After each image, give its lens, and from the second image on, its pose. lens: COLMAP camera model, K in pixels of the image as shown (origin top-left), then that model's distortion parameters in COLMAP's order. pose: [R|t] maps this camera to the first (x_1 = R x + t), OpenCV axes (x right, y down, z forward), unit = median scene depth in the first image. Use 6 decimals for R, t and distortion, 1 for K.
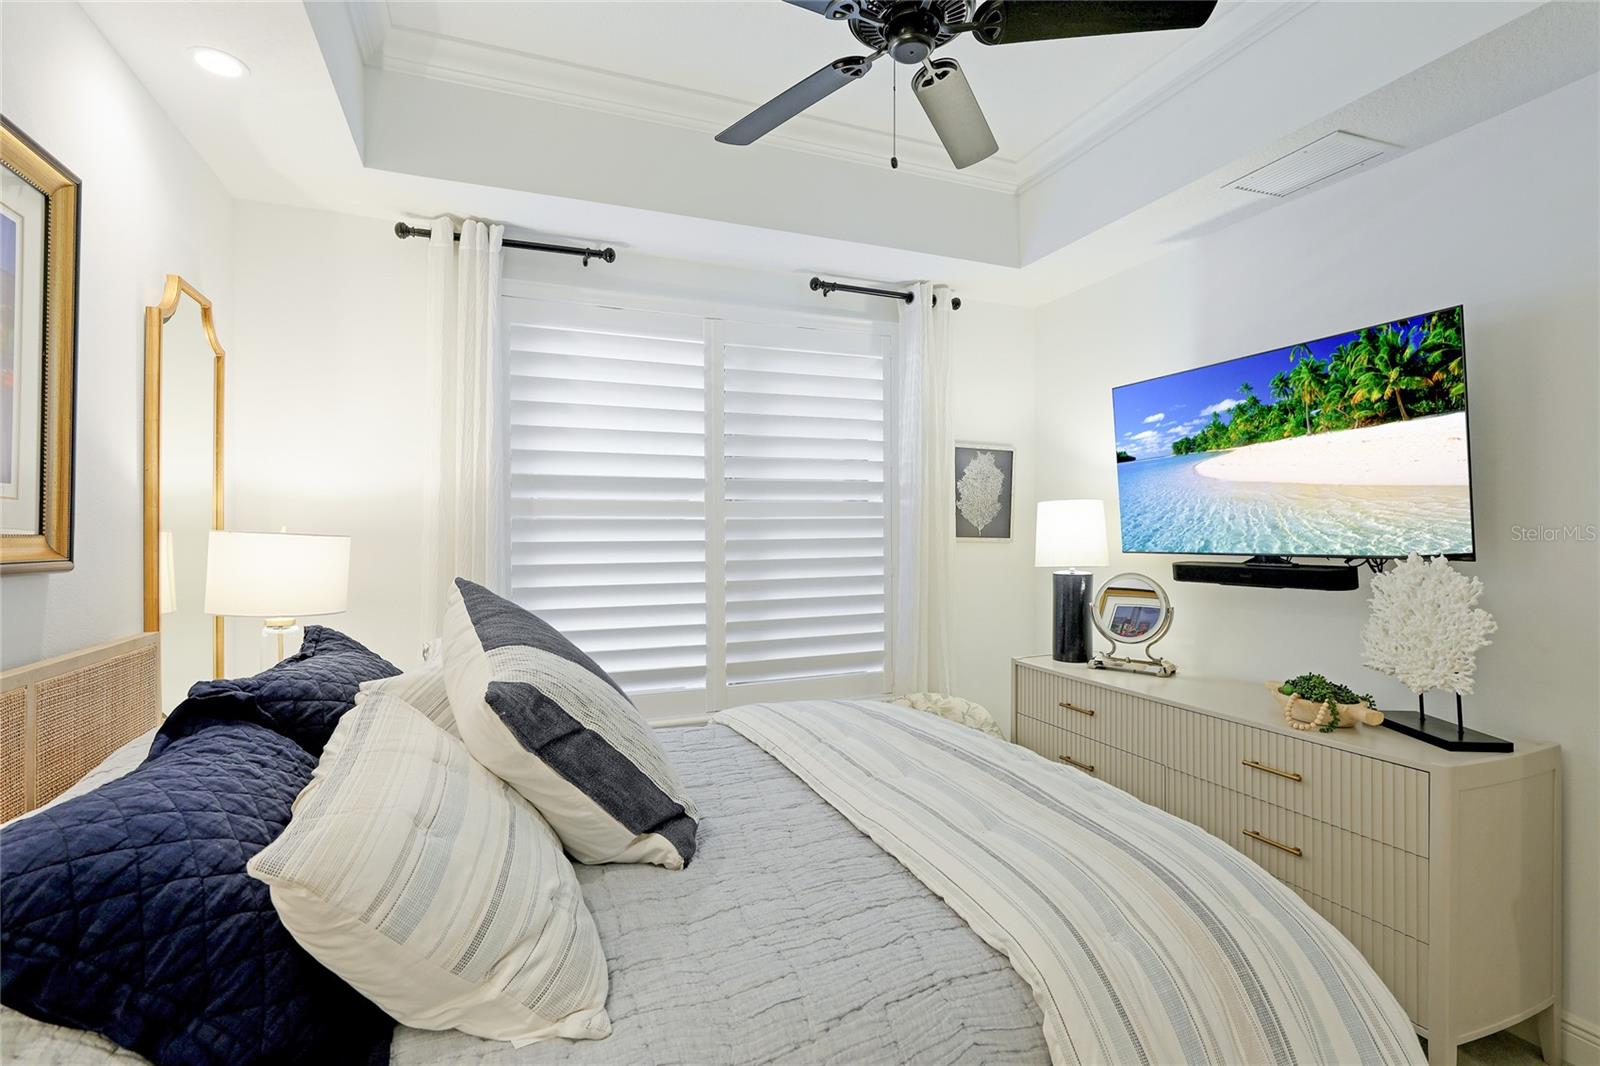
lens RADIAL K [[736.6, 0, 804.7], [0, 736.6, 531.8], [0, 0, 1]] dist [0.003187, 0.000499]
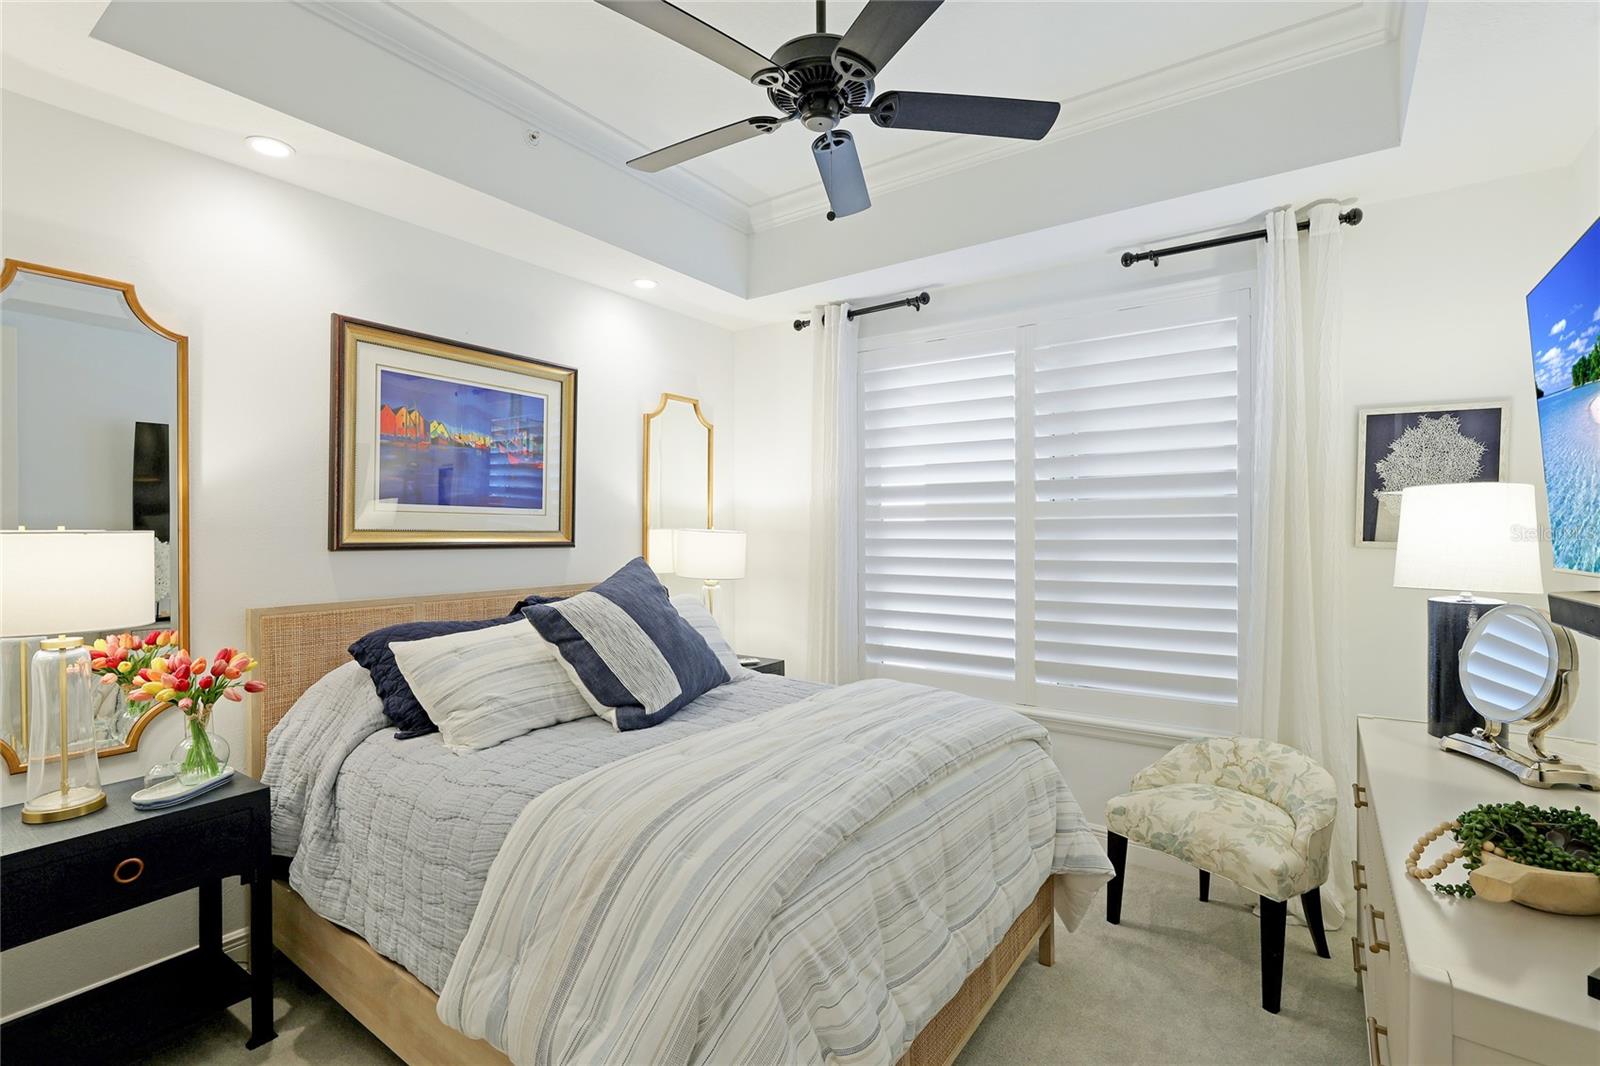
lens RADIAL K [[736.6, 0, 810.6], [0, 736.6, 537.0], [0, 0, 1]] dist [0.003187, 0.000499]
pose [[0.544347, 0.013118, -0.838757, 0.588343], [-0.005967, 0.999913, 0.011766, -0.003253], [0.838839, -0.001400, 0.544378, 0.183266]]
